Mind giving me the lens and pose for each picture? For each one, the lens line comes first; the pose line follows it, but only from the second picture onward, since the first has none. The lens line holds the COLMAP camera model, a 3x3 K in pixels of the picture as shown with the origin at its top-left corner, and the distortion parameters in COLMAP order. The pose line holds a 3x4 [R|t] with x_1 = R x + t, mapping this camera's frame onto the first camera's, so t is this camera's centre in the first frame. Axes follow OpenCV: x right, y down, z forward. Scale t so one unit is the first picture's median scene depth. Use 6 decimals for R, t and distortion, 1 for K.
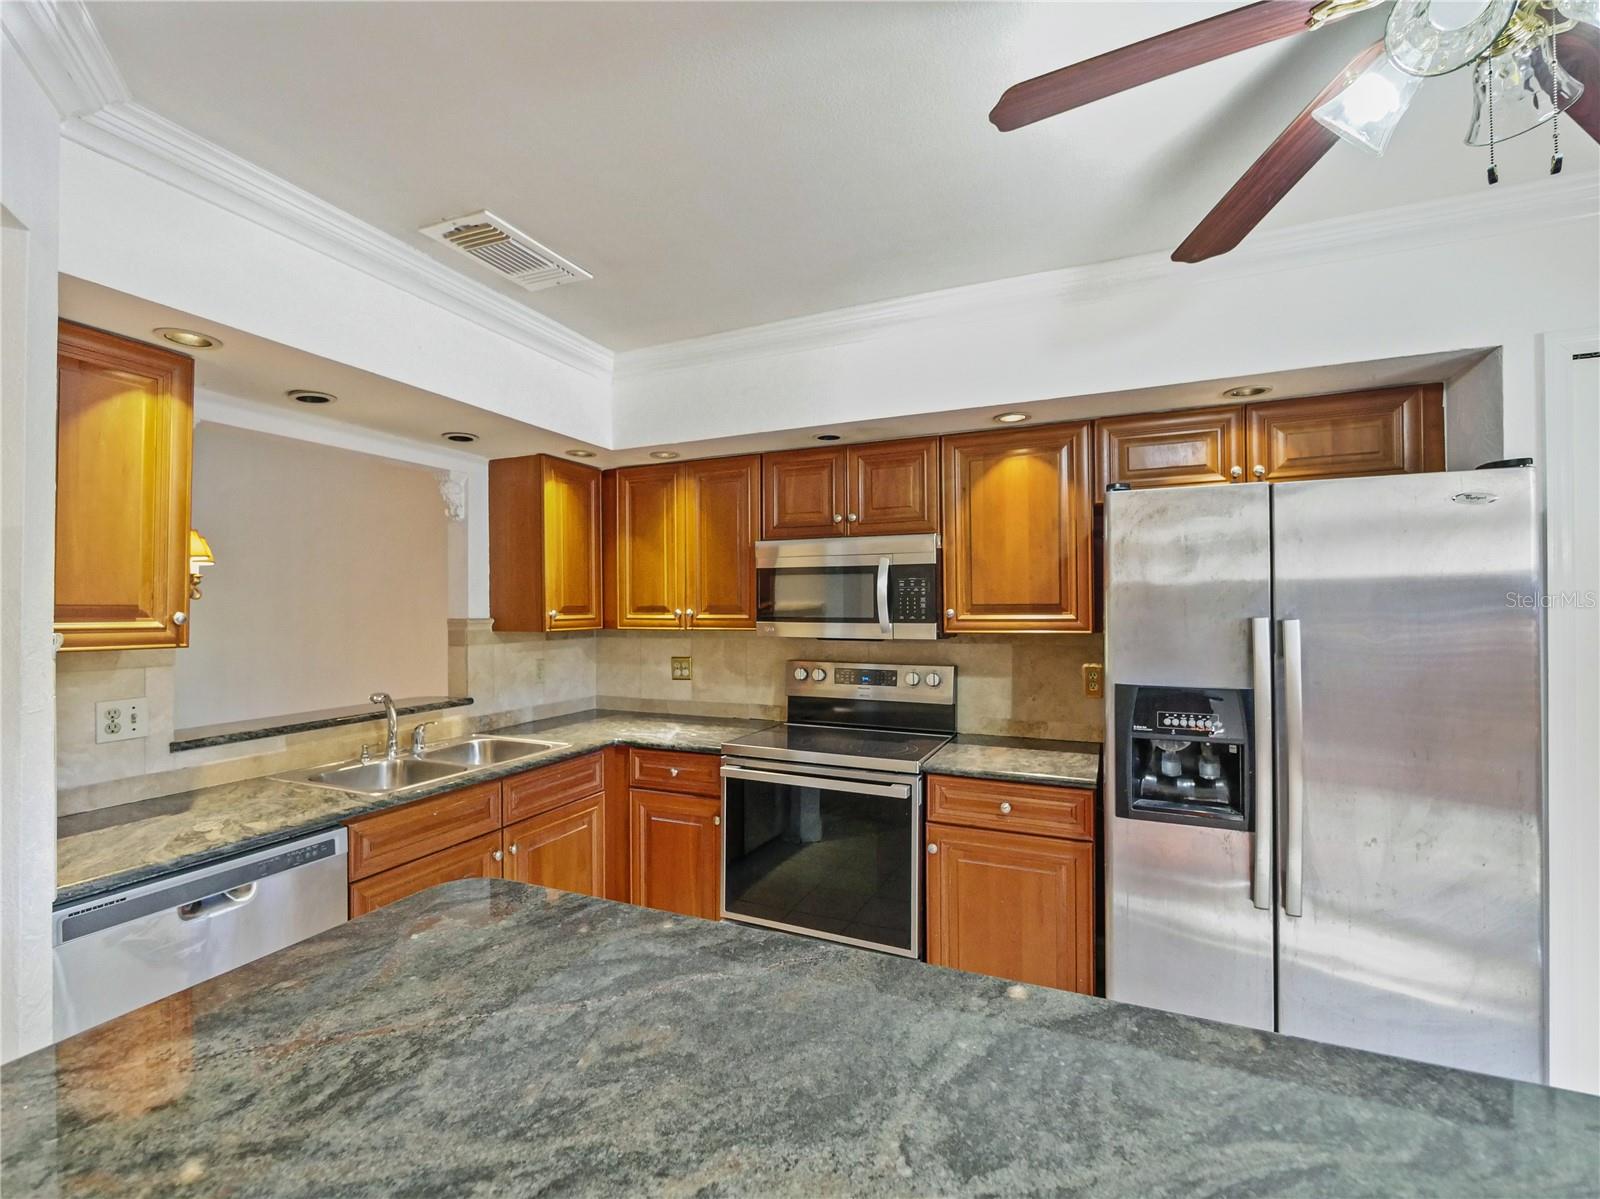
lens RADIAL K [[704.2, 0, 793.5], [0, 704.2, 602.2], [0, 0, 1]] dist [-0.002979, 0.000025]
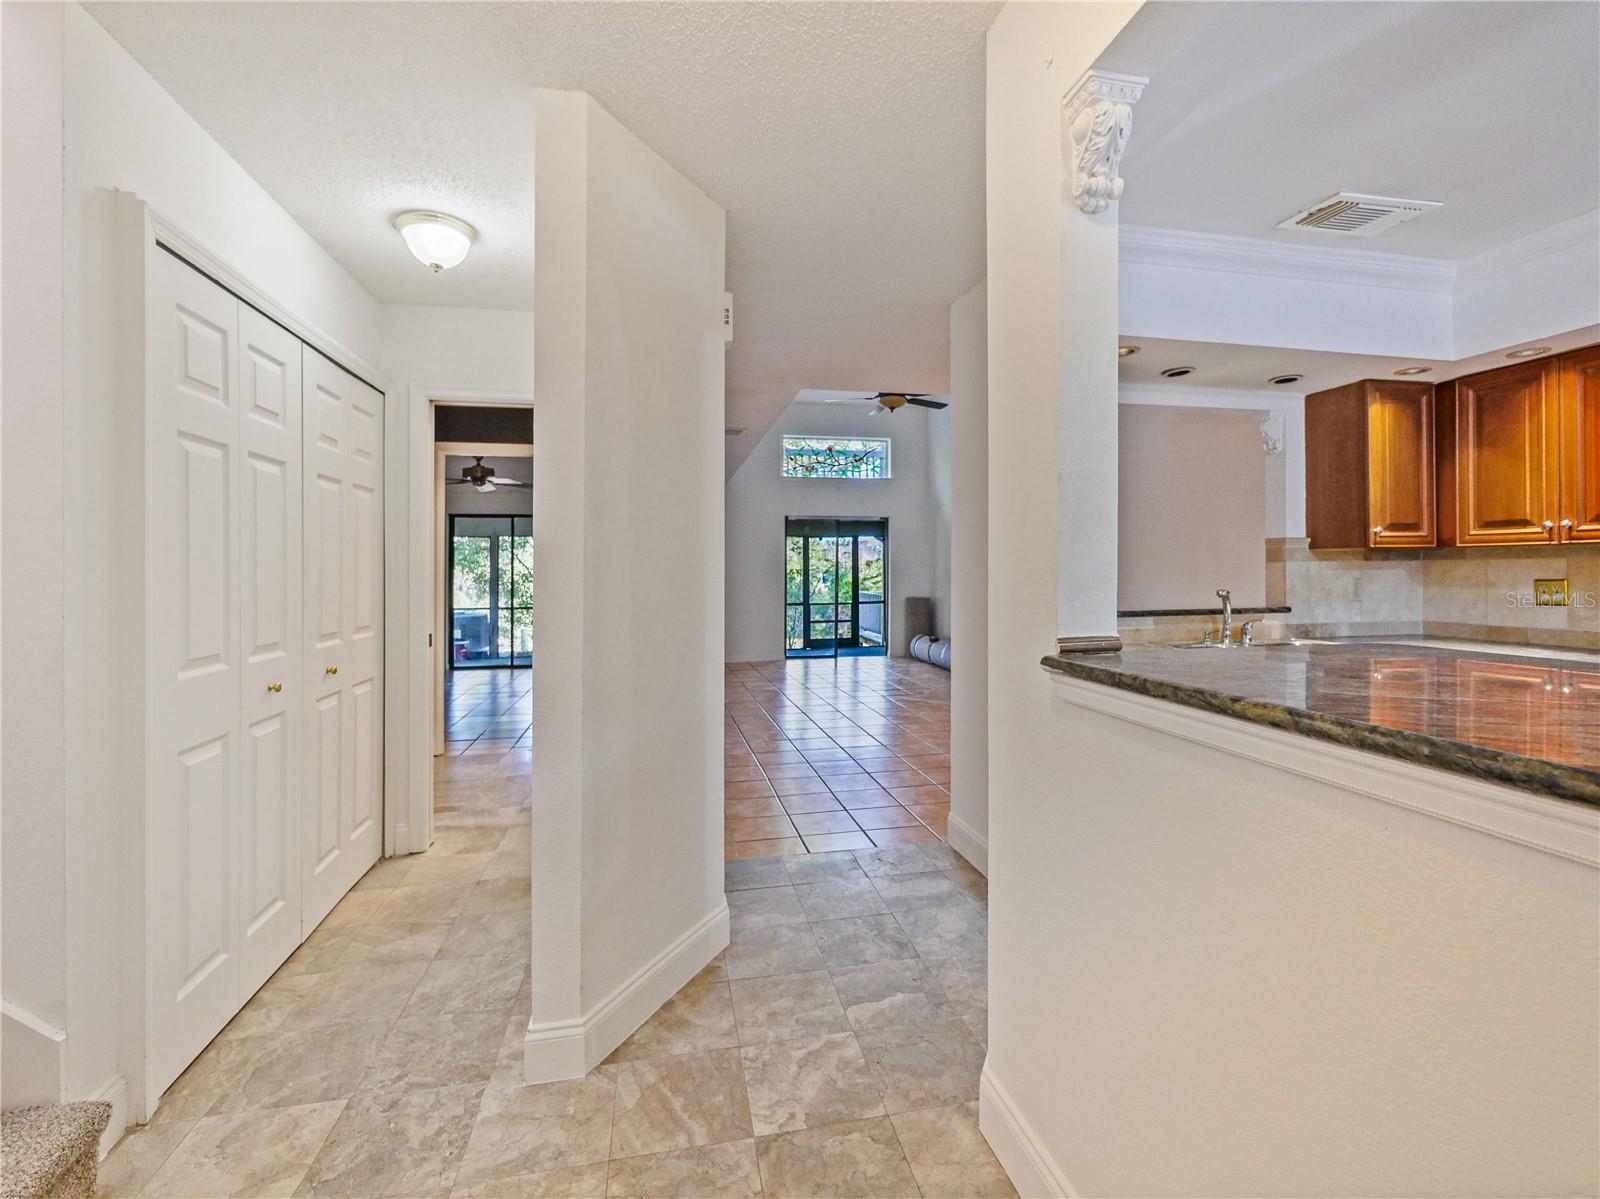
lens RADIAL K [[704.2, 0, 810.6], [0, 704.2, 566.9], [0, 0, 1]] dist [-0.002979, 0.000025]
pose [[0.576721, 0.004097, -0.816931, 0.024956], [0.005593, 0.999944, 0.008964, 0.053569], [0.816922, -0.009739, 0.576666, -0.277346]]
